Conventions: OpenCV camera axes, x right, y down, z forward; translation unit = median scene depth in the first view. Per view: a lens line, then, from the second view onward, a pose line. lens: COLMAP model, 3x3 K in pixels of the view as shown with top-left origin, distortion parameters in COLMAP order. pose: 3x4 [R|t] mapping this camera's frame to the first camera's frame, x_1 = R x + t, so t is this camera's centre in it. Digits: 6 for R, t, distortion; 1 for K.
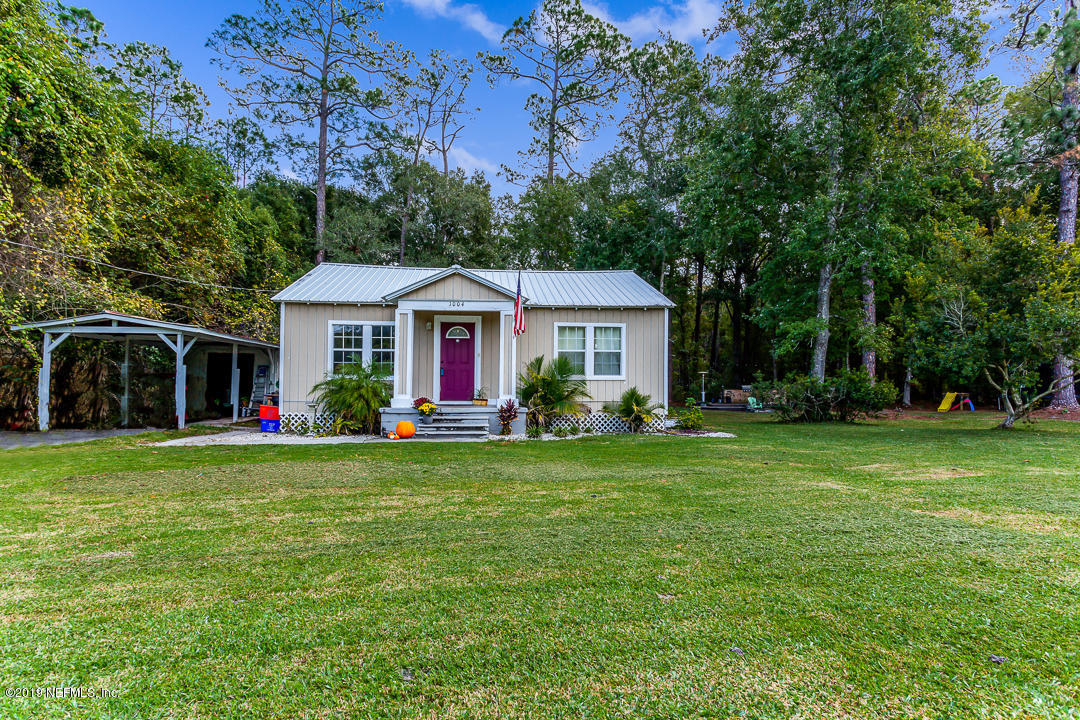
lens RADIAL K [[588.7, 0, 539.9], [0, 588.7, 366.1], [0, 0, 1]] dist [0.004167, -0.001064]
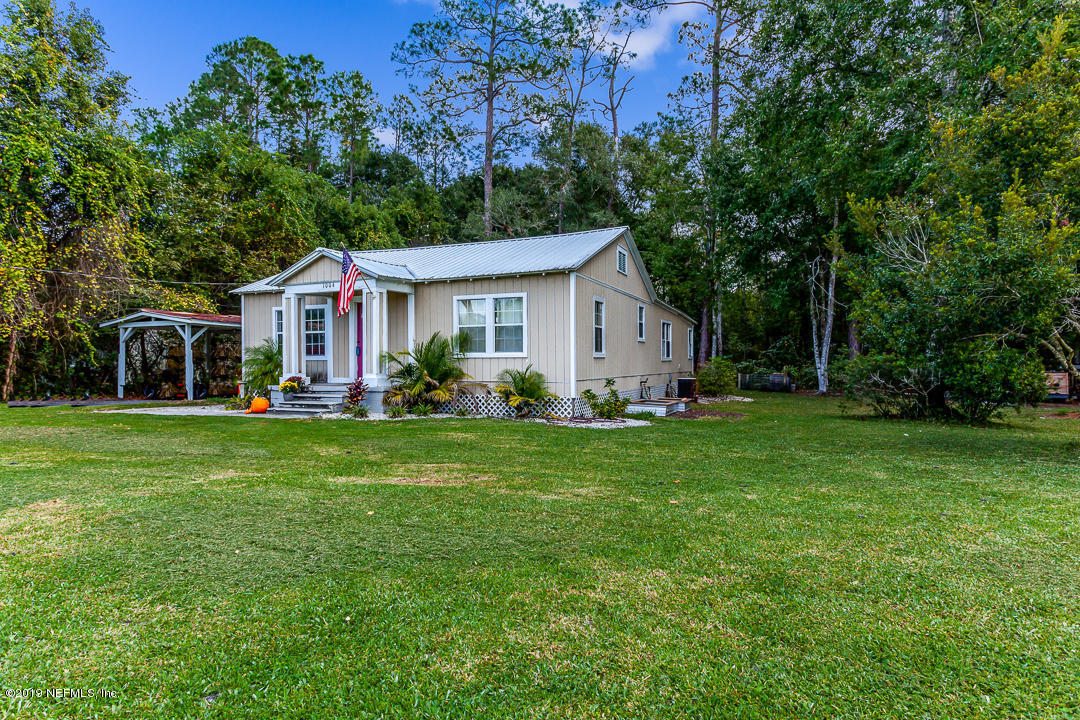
lens RADIAL K [[658.0, 0, 539.9], [0, 658.0, 357.0], [0, 0, 1]] dist [0.005067, 0.000780]
pose [[0.861846, -0.015549, -0.506932, 0.663476], [0.021957, 0.999737, 0.006665, 0.017642], [0.506695, -0.016875, 0.861960, 0.169958]]
